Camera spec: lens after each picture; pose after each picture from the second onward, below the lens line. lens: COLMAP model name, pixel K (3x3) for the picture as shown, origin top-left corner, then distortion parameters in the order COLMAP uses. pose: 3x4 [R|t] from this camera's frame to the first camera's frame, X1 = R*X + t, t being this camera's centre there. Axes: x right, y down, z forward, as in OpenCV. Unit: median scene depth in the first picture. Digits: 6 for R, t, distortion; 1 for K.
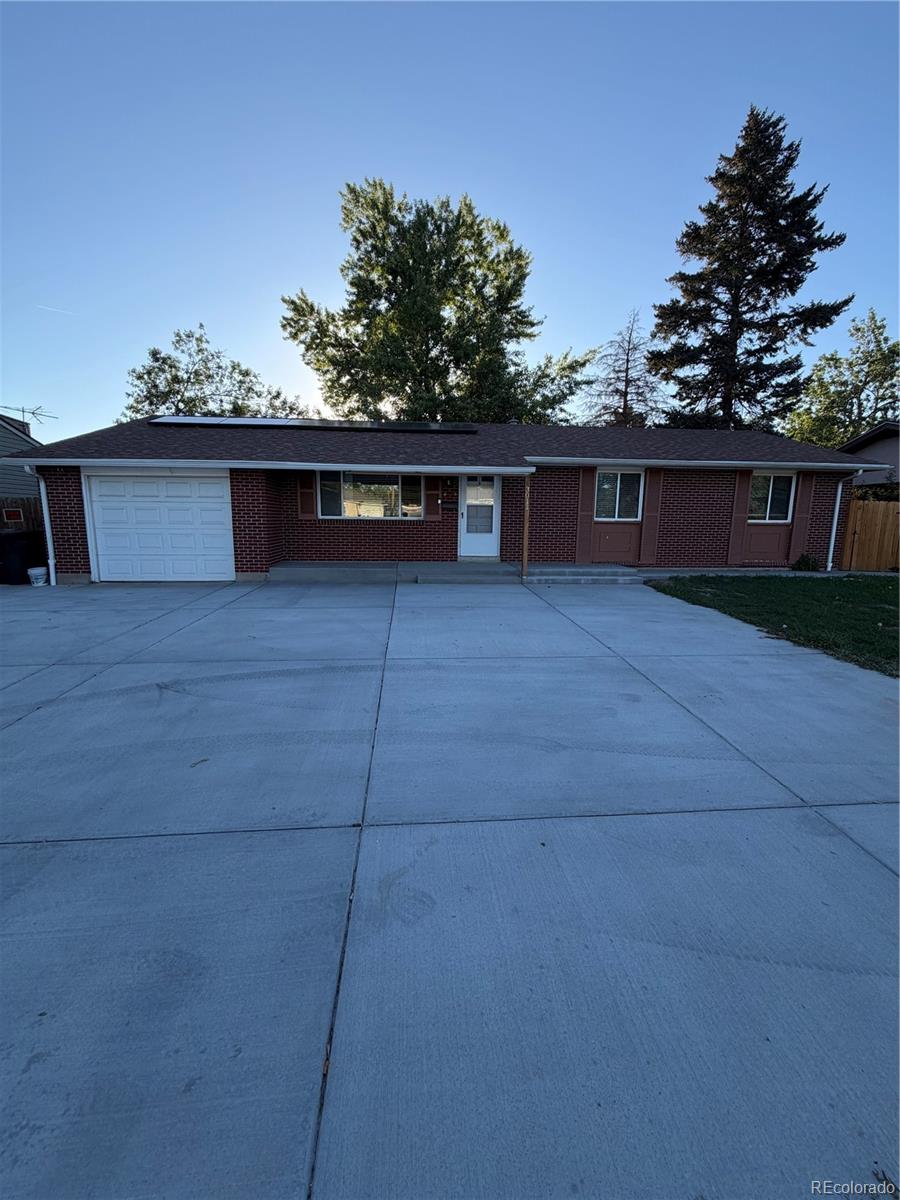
lens RADIAL K [[479.7, 0, 451.5], [0, 479.7, 593.4], [0, 0, 1]] dist [-0.001799, 0.000690]
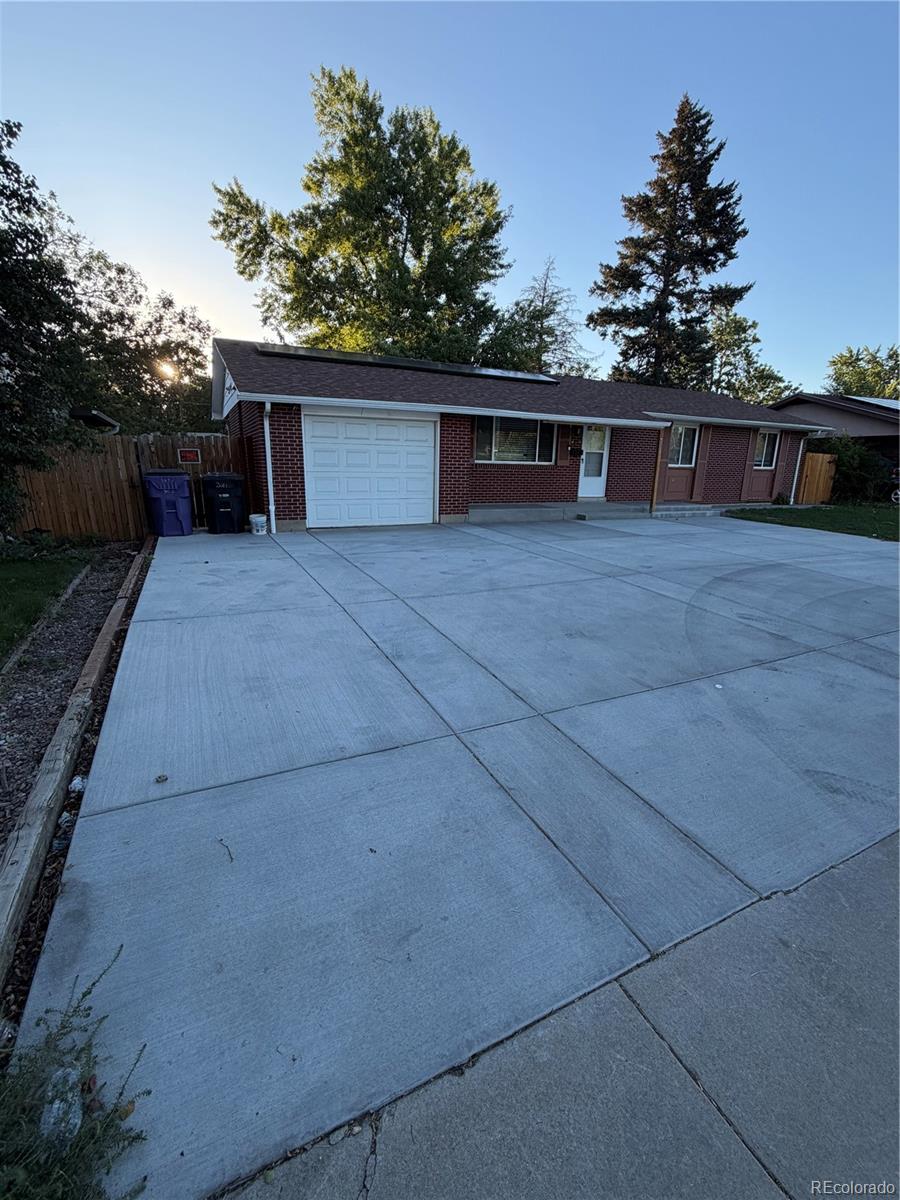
lens RADIAL K [[515.9, 0, 440.4], [0, 515.9, 595.0], [0, 0, 1]] dist [-0.002631, -0.000698]
pose [[0.934082, -0.079632, 0.348065, -0.710792], [0.043146, 0.992843, 0.111360, 0.003611], [-0.354442, -0.089002, 0.930833, -0.054263]]
